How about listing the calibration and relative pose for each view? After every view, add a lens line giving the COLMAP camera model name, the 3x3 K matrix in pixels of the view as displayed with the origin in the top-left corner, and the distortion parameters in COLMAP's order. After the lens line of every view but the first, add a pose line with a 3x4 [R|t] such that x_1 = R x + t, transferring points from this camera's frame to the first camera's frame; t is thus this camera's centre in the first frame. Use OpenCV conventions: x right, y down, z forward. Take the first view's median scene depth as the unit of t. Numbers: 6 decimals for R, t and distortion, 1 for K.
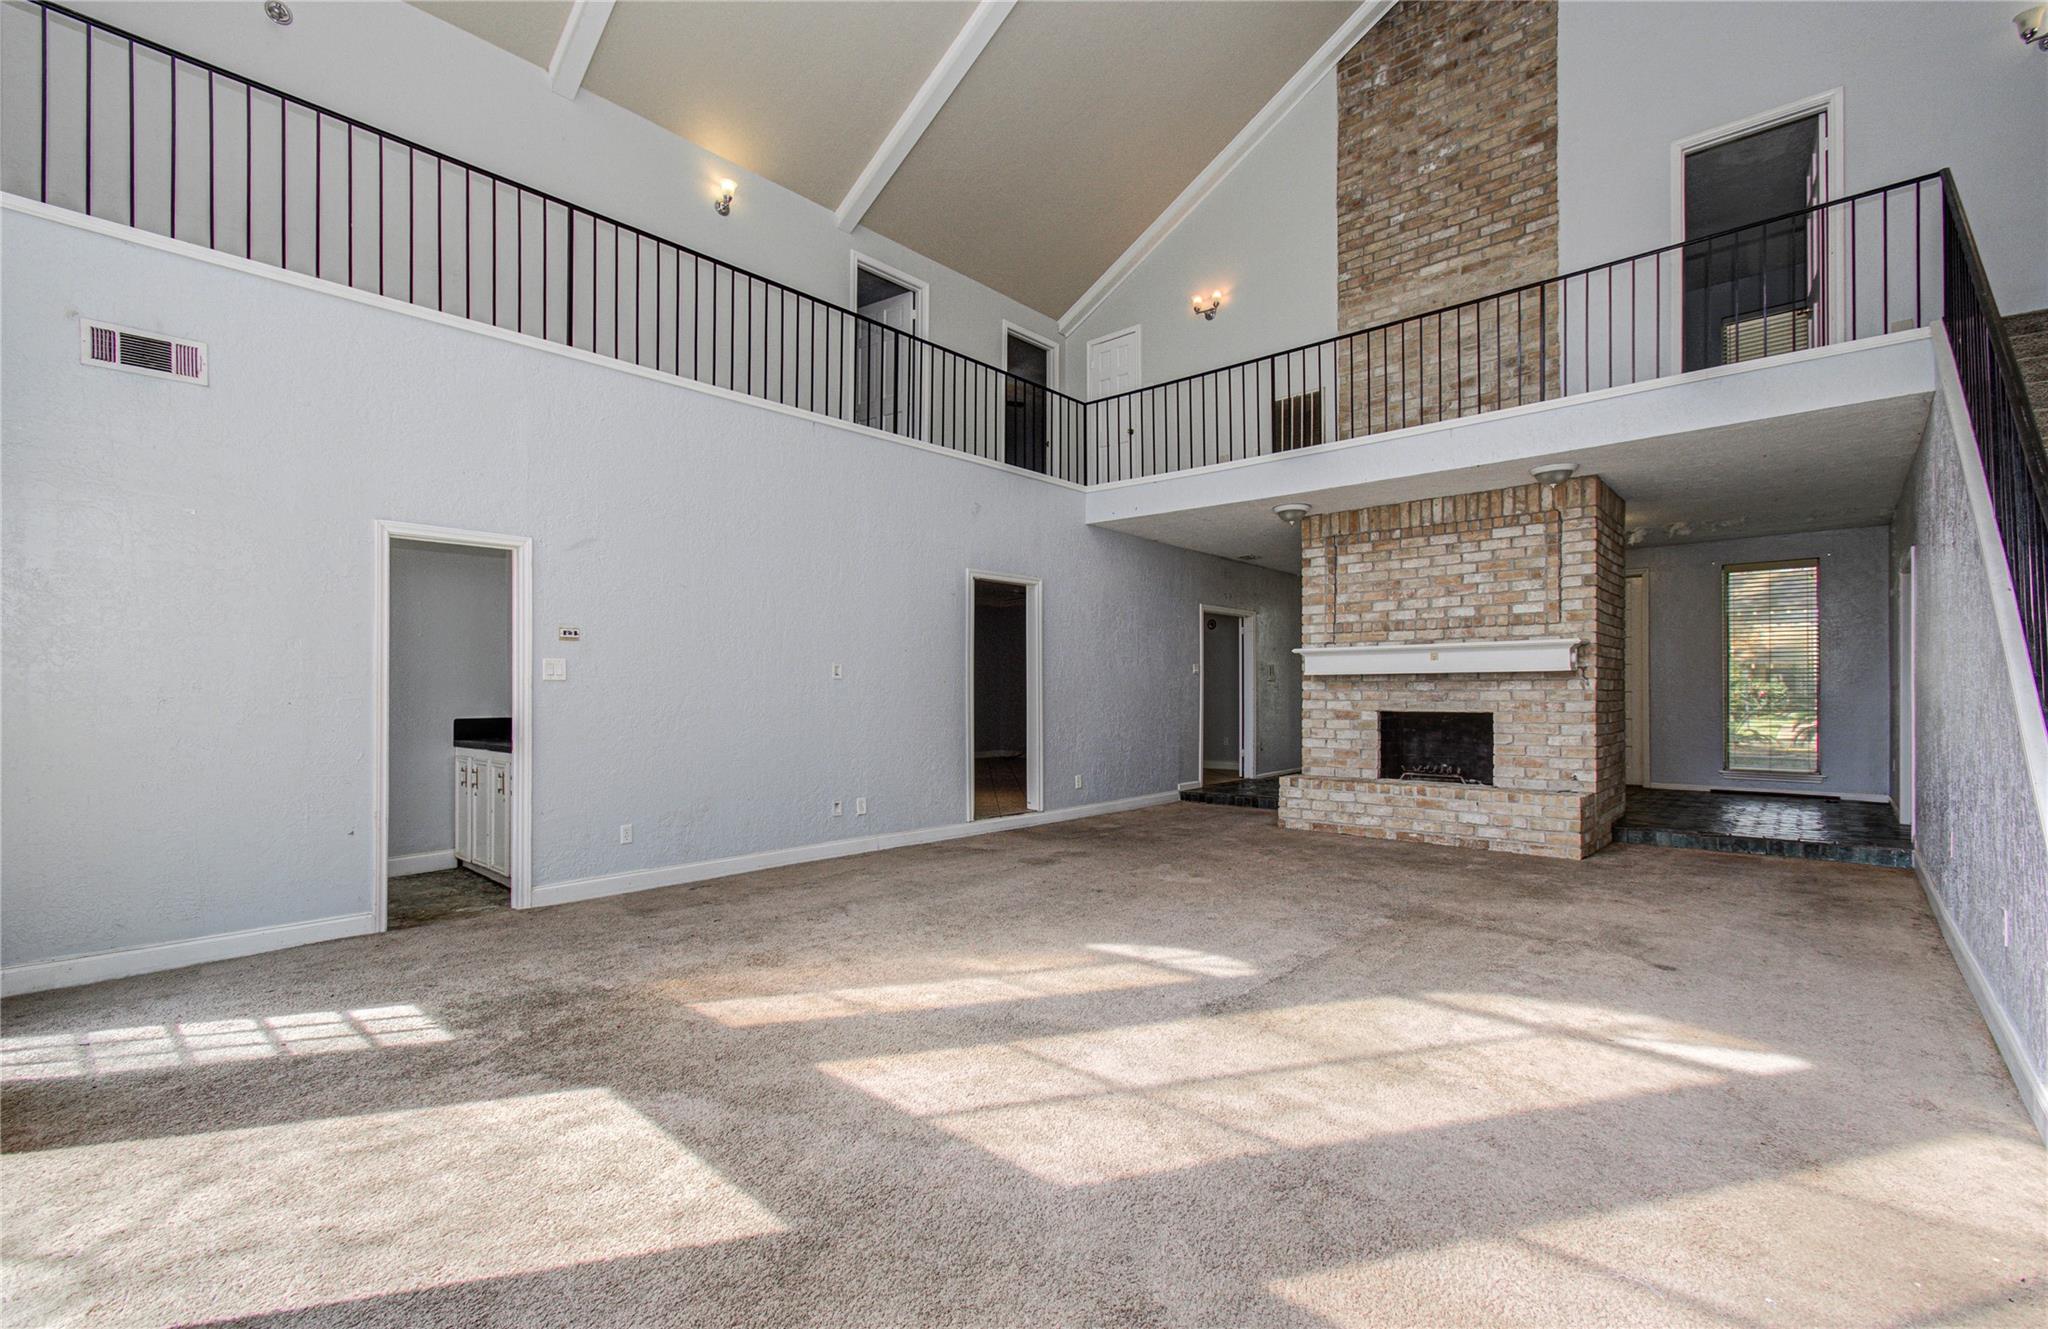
lens RADIAL K [[897.8, 0, 1007.5], [0, 897.8, 690.8], [0, 0, 1]] dist [-0.004263, 0.004345]
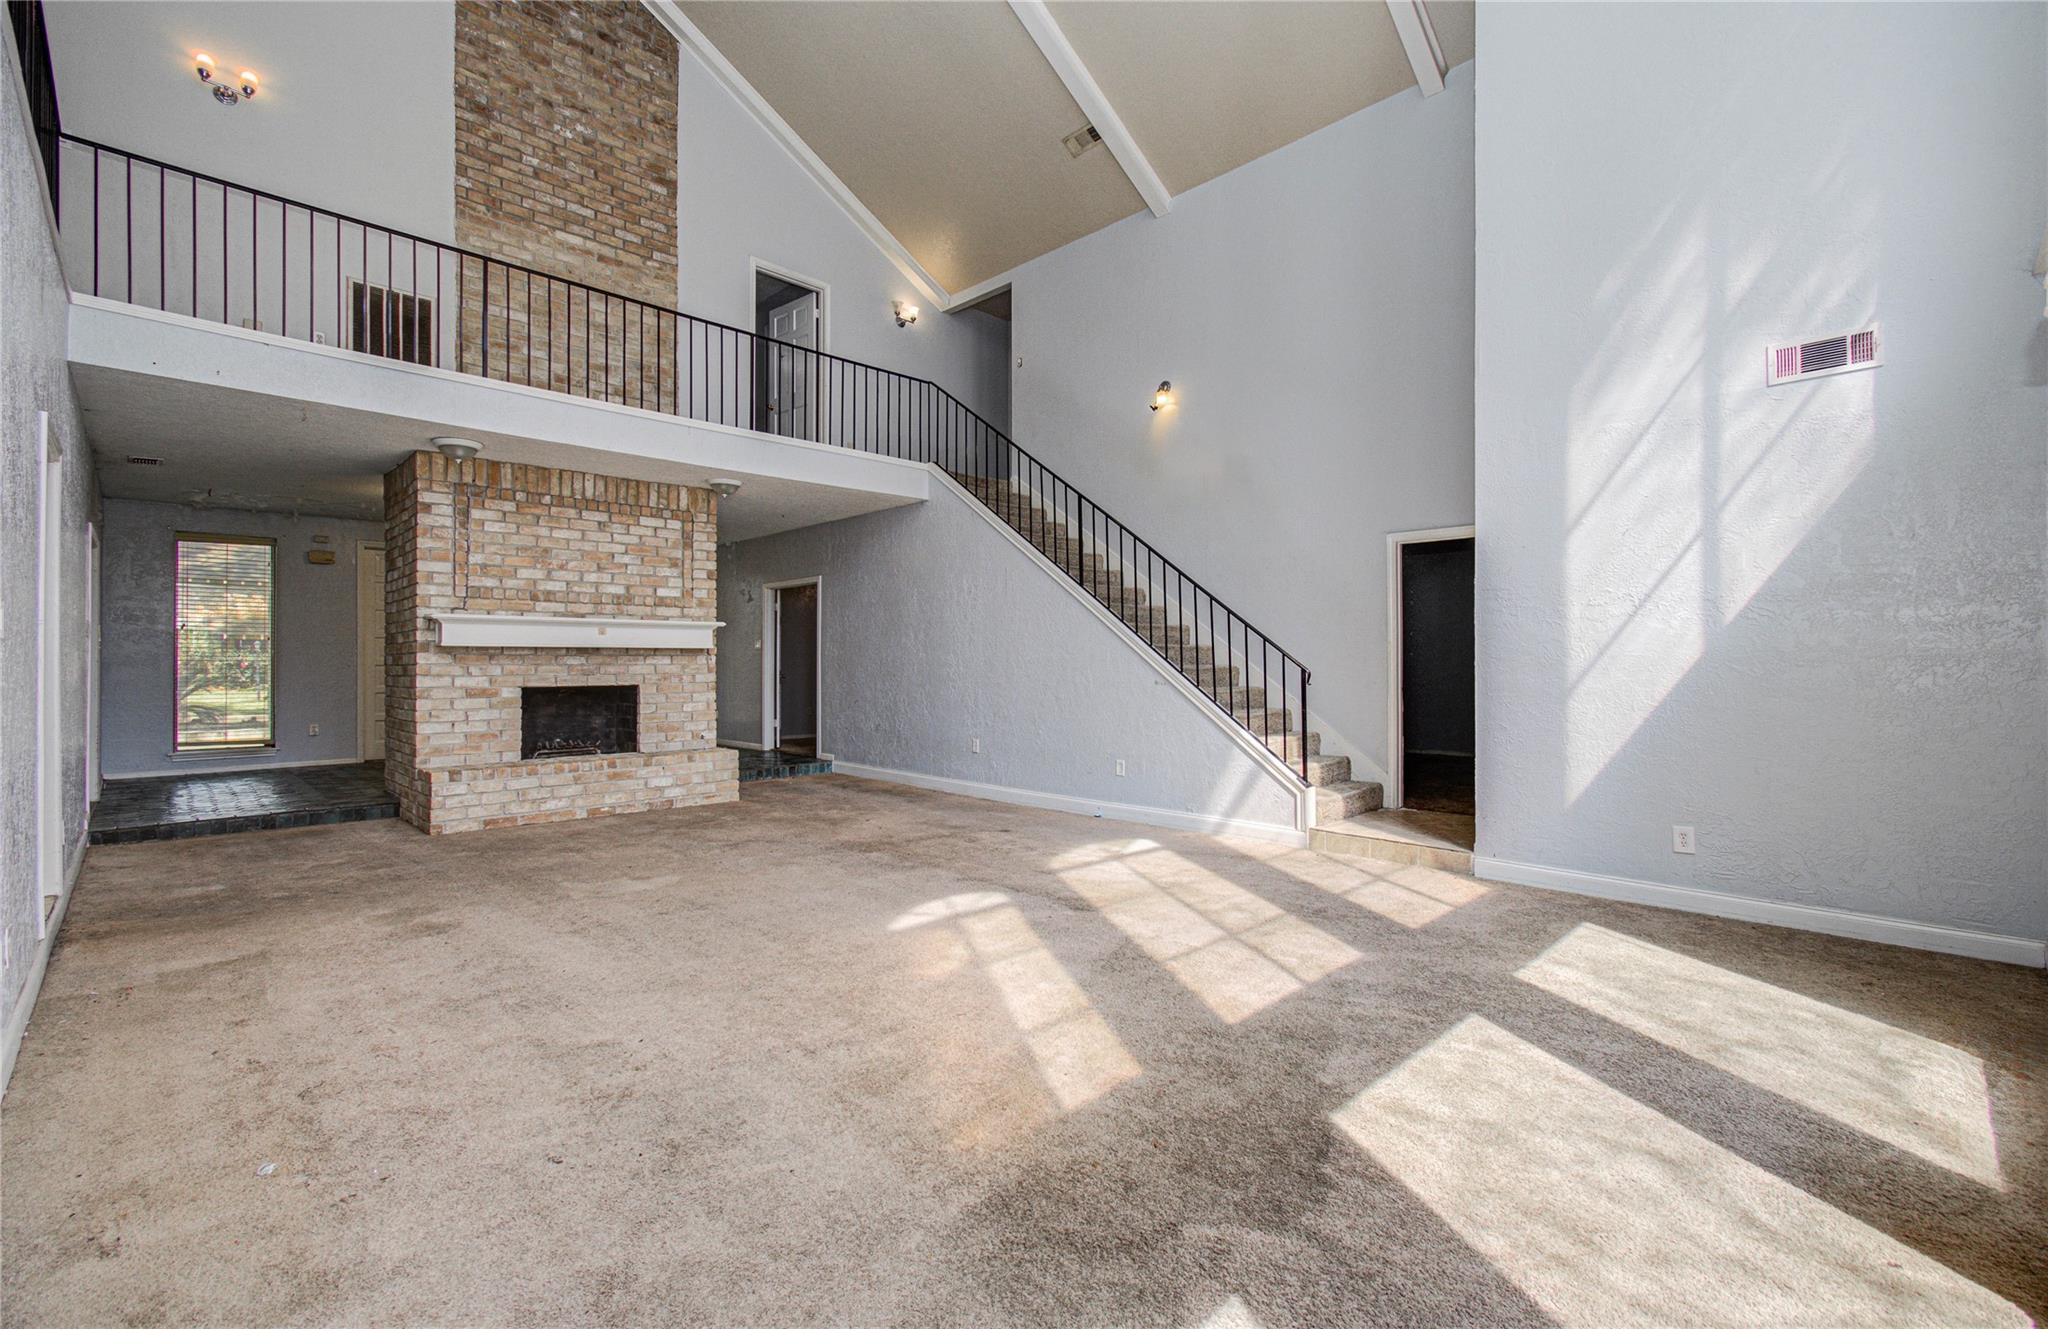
lens RADIAL K [[897.8, 0, 1018.2], [0, 897.8, 663.2], [0, 0, 1]] dist [-0.004263, 0.004345]
pose [[0.037148, -0.000673, 0.999310, -0.534427], [-0.002416, 0.999997, 0.000763, -0.004056], [-0.999307, -0.002443, 0.037147, 0.504561]]
